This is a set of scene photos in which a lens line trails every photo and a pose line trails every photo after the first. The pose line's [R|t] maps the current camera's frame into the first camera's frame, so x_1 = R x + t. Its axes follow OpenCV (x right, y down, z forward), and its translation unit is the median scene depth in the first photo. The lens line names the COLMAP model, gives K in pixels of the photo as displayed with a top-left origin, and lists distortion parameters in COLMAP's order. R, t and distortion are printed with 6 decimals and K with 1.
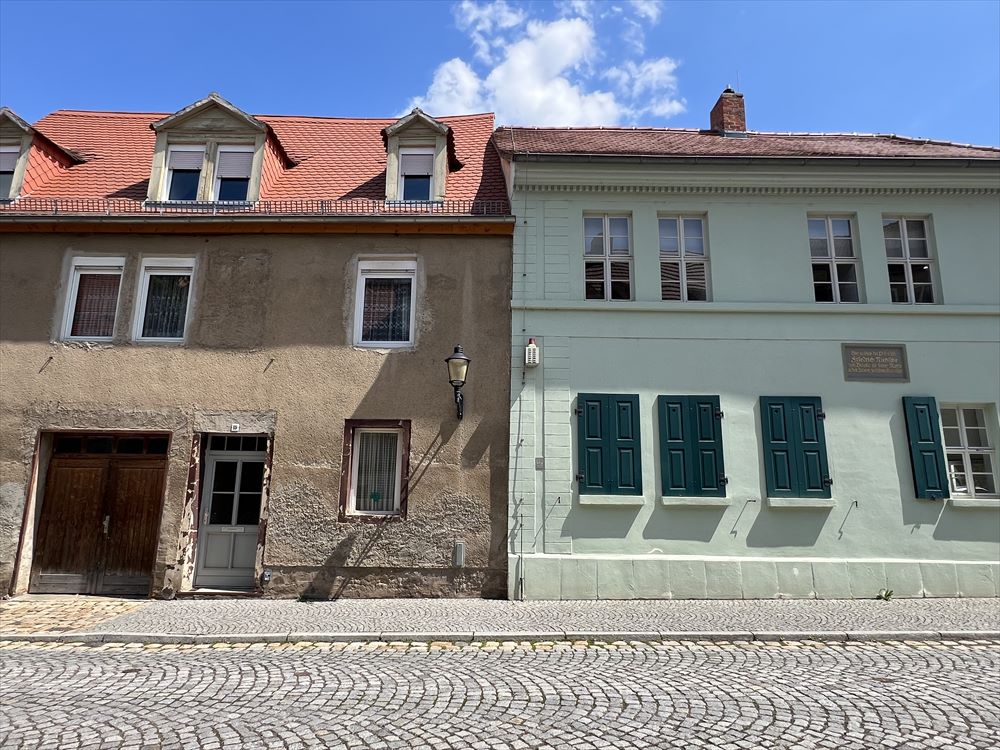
lens RADIAL K [[581.9, 0, 500.0], [0, 581.9, 375.0], [0, 0, 1]] dist [0.001582, 0.000349]
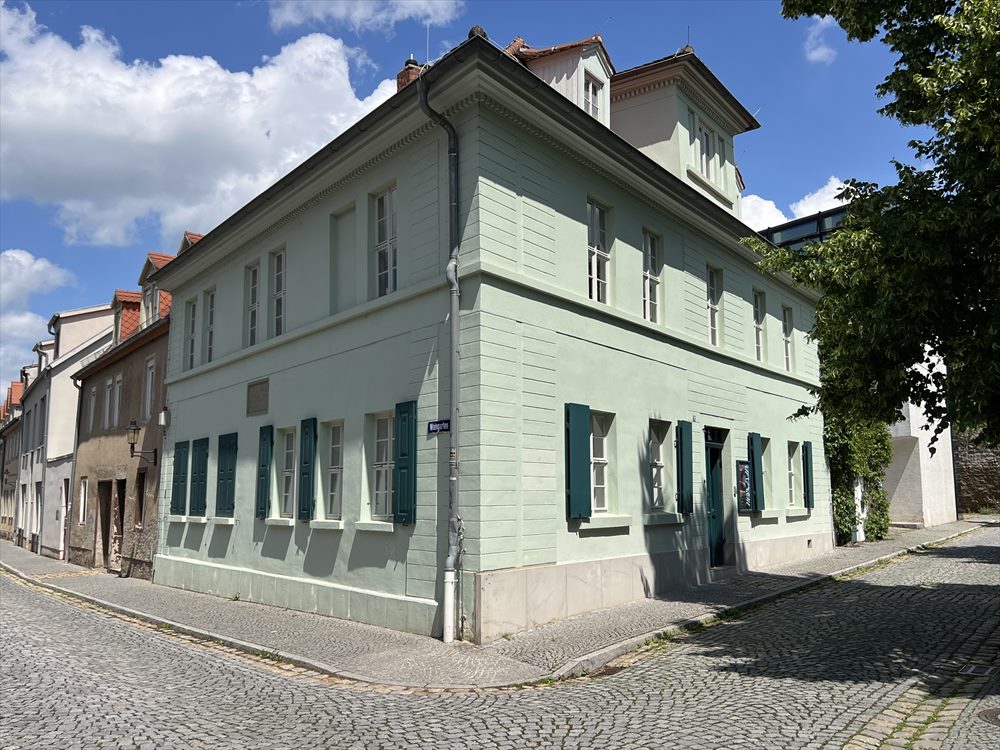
lens RADIAL K [[895.4, 0, 500.0], [0, 895.4, 375.0], [0, 0, 1]] dist [0.013913, 0.008133]
pose [[0.586719, -0.127993, -0.799612, 2.346134], [0.175961, 0.983988, -0.028394, 0.067357], [0.790442, -0.124041, 0.599846, 0.349037]]
